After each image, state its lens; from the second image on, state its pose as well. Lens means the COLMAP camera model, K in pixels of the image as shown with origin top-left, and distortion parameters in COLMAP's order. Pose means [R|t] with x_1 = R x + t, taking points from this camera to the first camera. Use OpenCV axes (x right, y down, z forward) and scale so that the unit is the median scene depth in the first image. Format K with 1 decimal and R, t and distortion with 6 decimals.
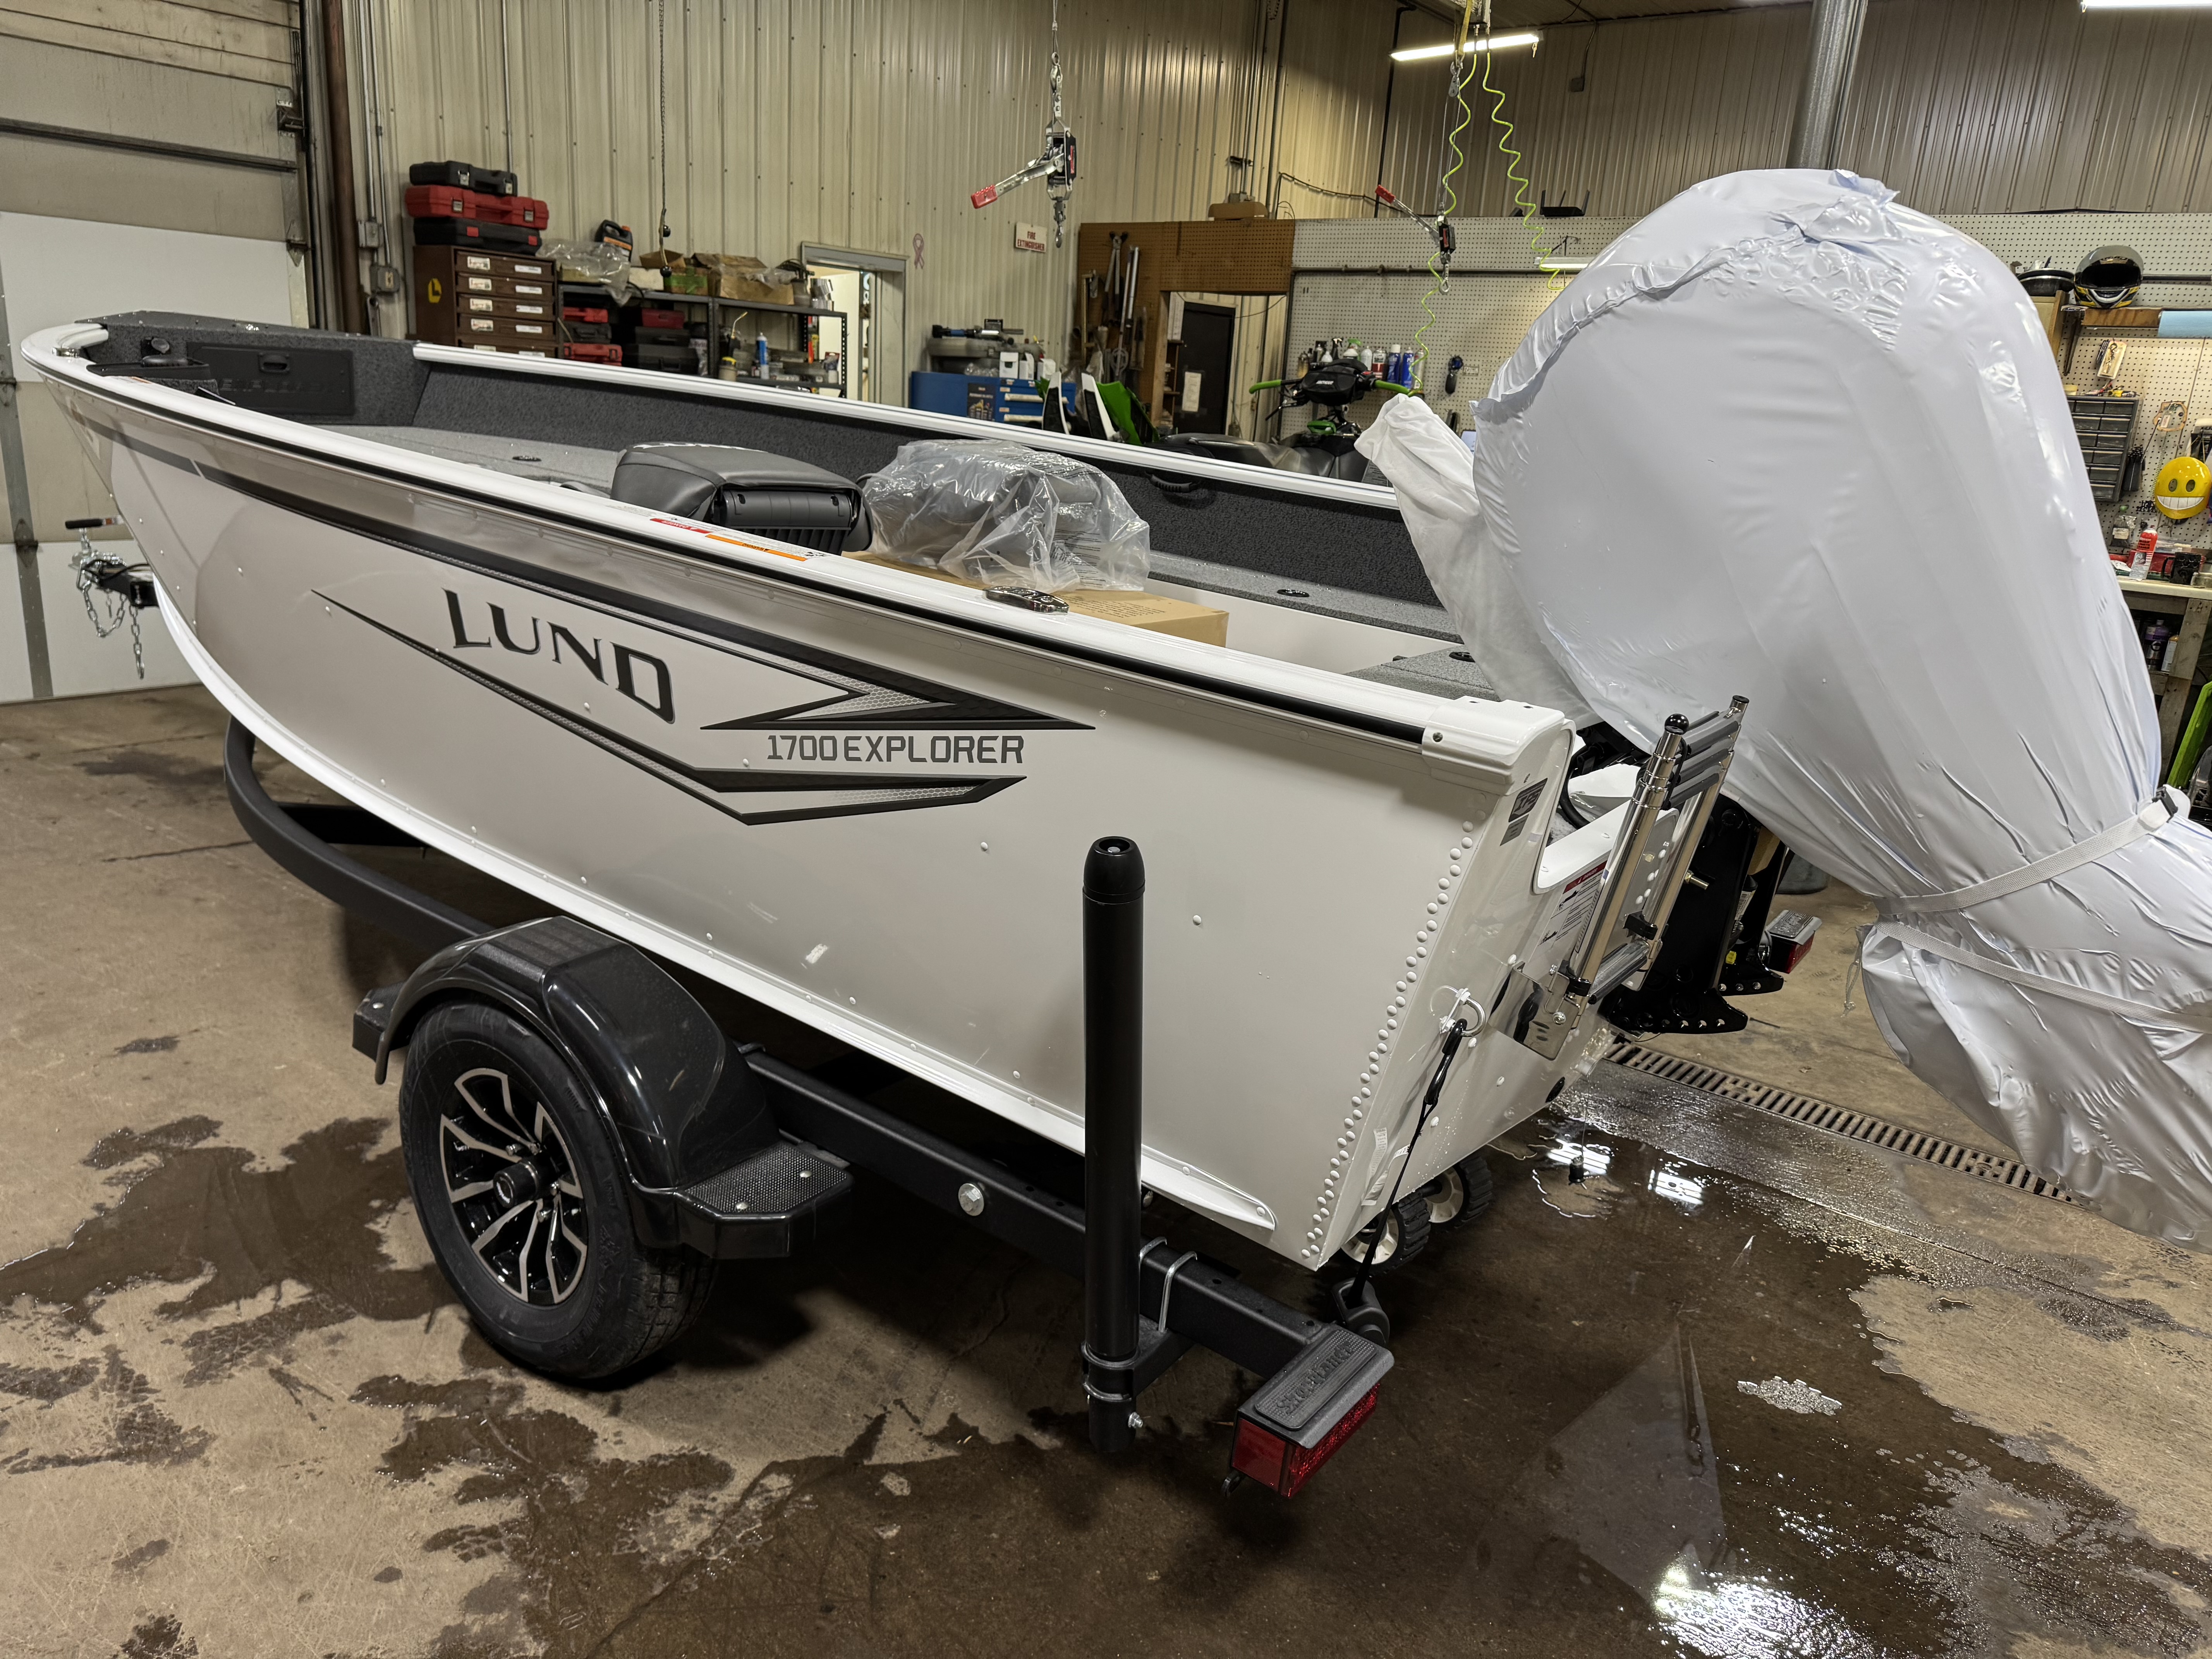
lens RADIAL K [[1552.4, 0, 1106.0], [0, 1552.4, 829.5], [0, 0, 1]] dist [0.013251, -0.000649]
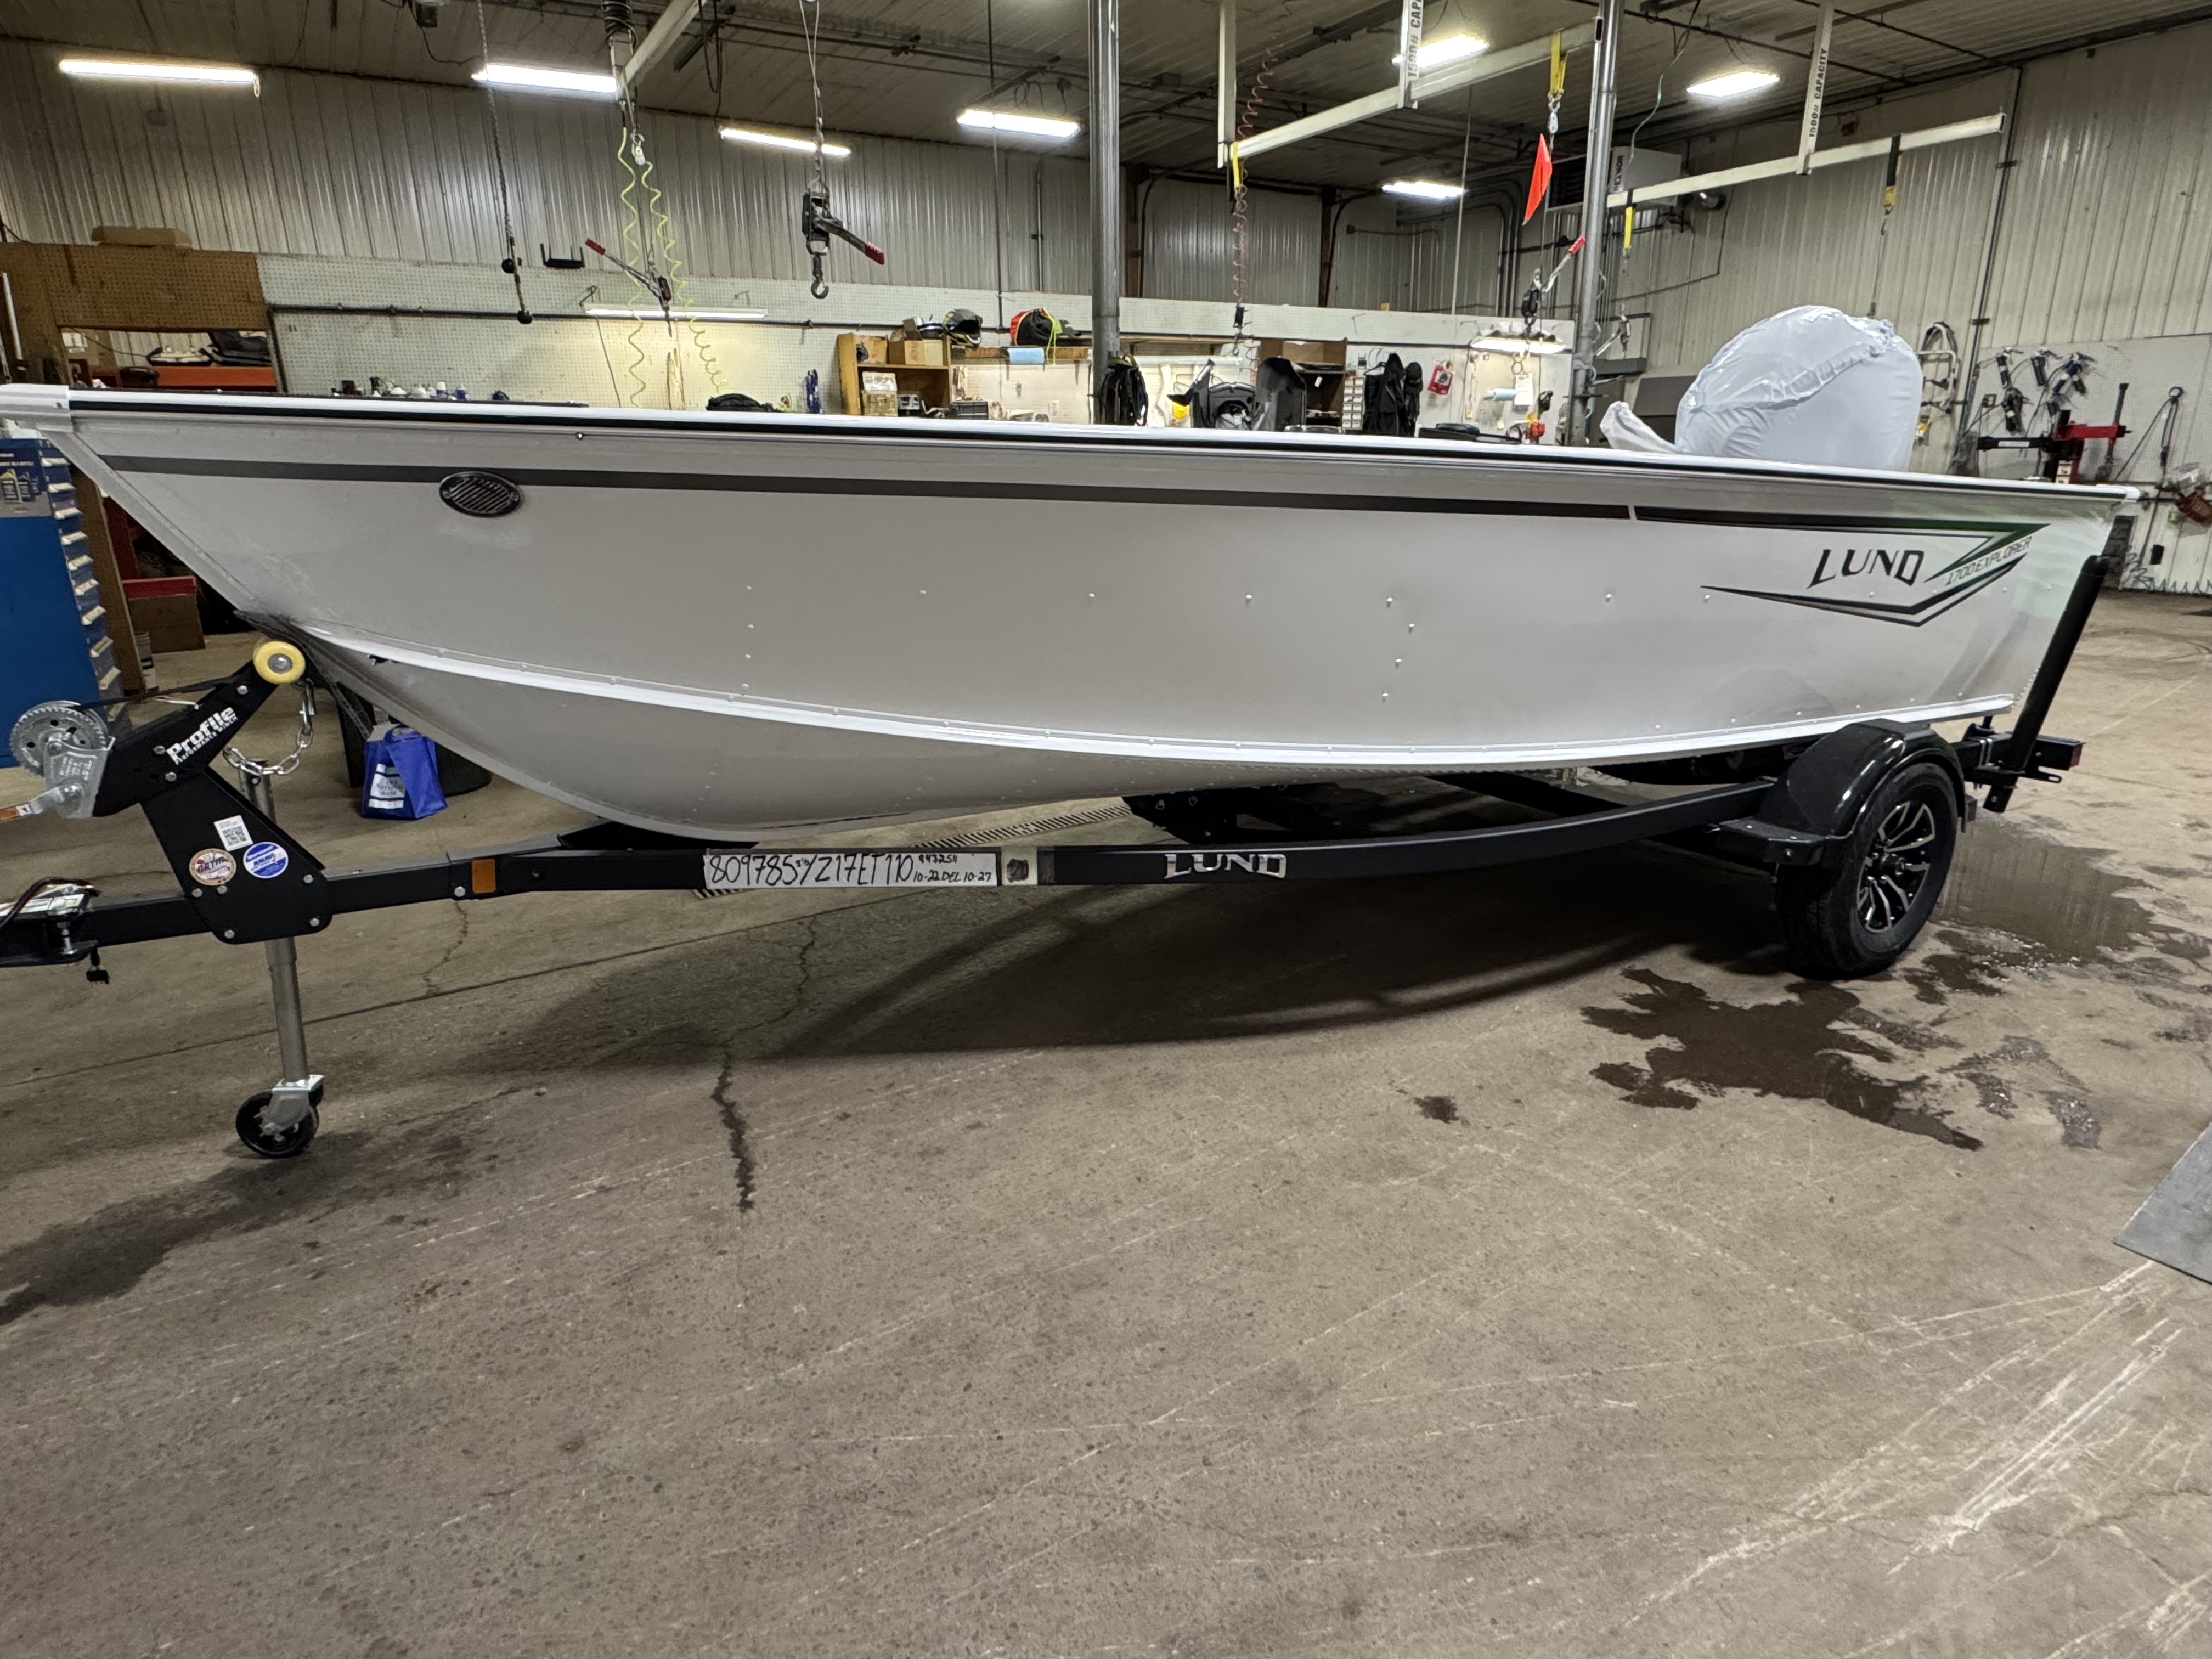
lens RADIAL K [[1214.3, 0, 1106.0], [0, 1214.3, 829.5], [0, 0, 1]] dist [0.000169, -0.001320]
pose [[0.375391, -0.348503, 0.858852, -1.538753], [0.294443, 0.923459, 0.246022, -0.339824], [-0.878854, 0.160528, 0.449272, 0.941926]]
